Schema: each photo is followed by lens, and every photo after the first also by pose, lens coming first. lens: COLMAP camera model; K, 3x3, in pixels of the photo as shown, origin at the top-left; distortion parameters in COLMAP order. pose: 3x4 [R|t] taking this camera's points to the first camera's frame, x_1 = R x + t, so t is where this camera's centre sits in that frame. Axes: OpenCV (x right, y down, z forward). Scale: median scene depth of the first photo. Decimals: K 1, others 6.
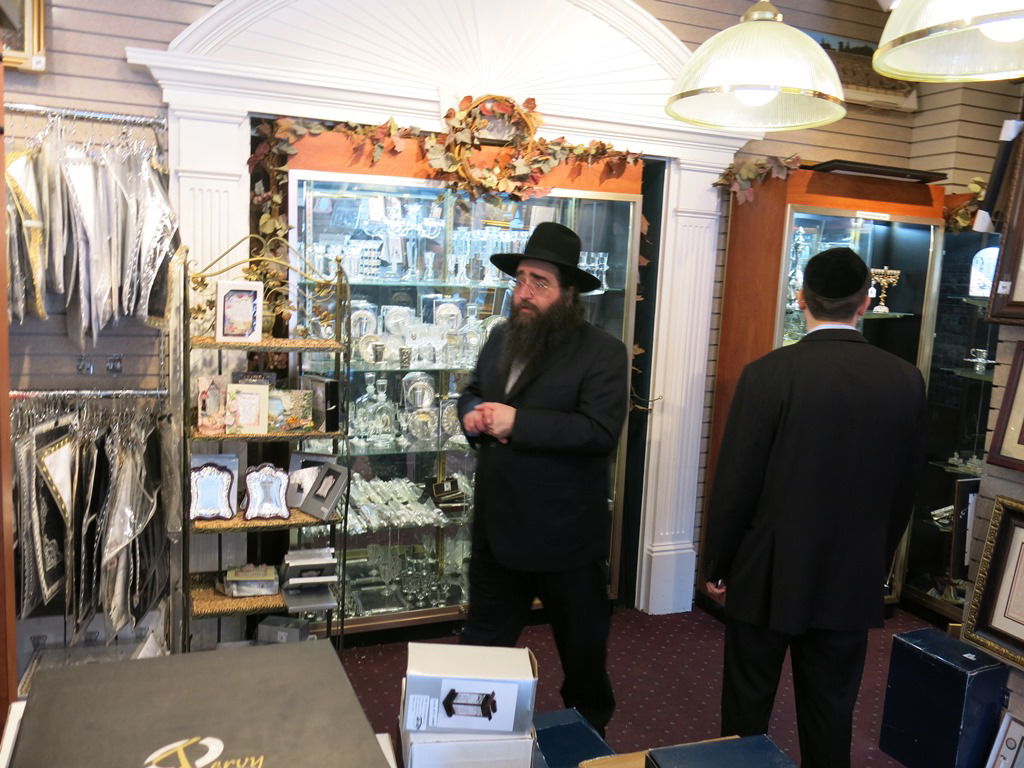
lens RADIAL K [[850.4, 0, 514.6], [0, 850.4, 389.5], [0, 0, 1]] dist [-0.026471, 0.011331]
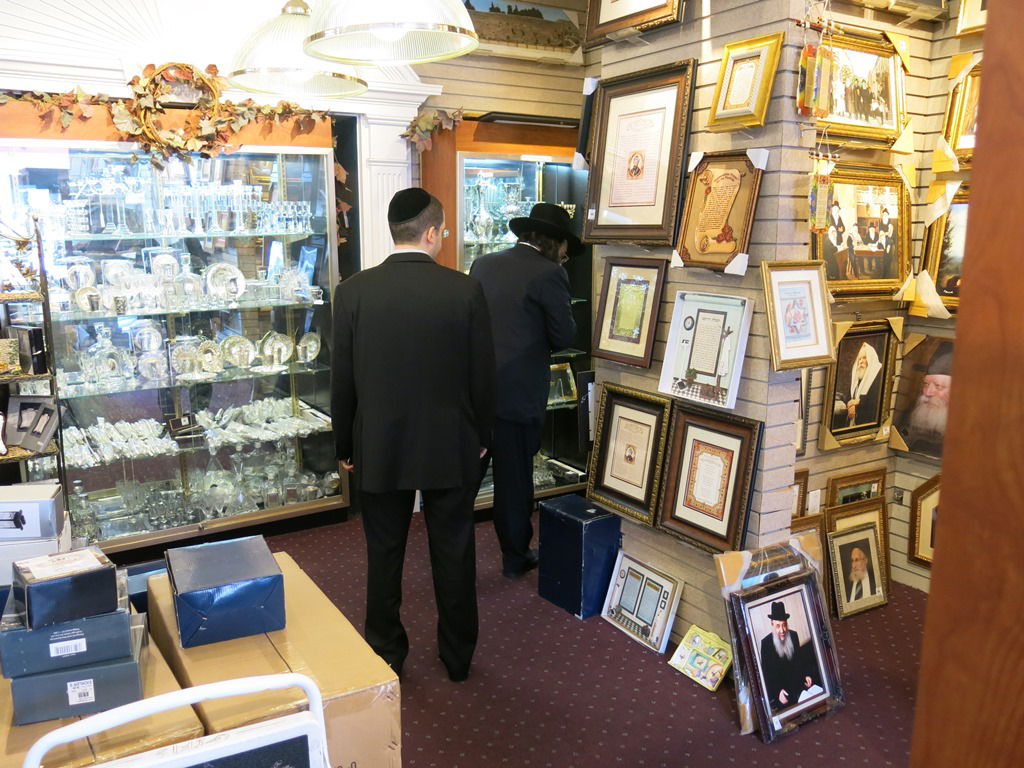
lens RADIAL K [[850.4, 0, 514.6], [0, 850.4, 389.5], [0, 0, 1]] dist [-0.026471, 0.011331]
pose [[0.982878, -0.080428, 0.165780, 0.189407], [0.070751, 0.995472, 0.063483, 0.038830], [-0.170136, -0.050667, 0.984117, -0.180097]]
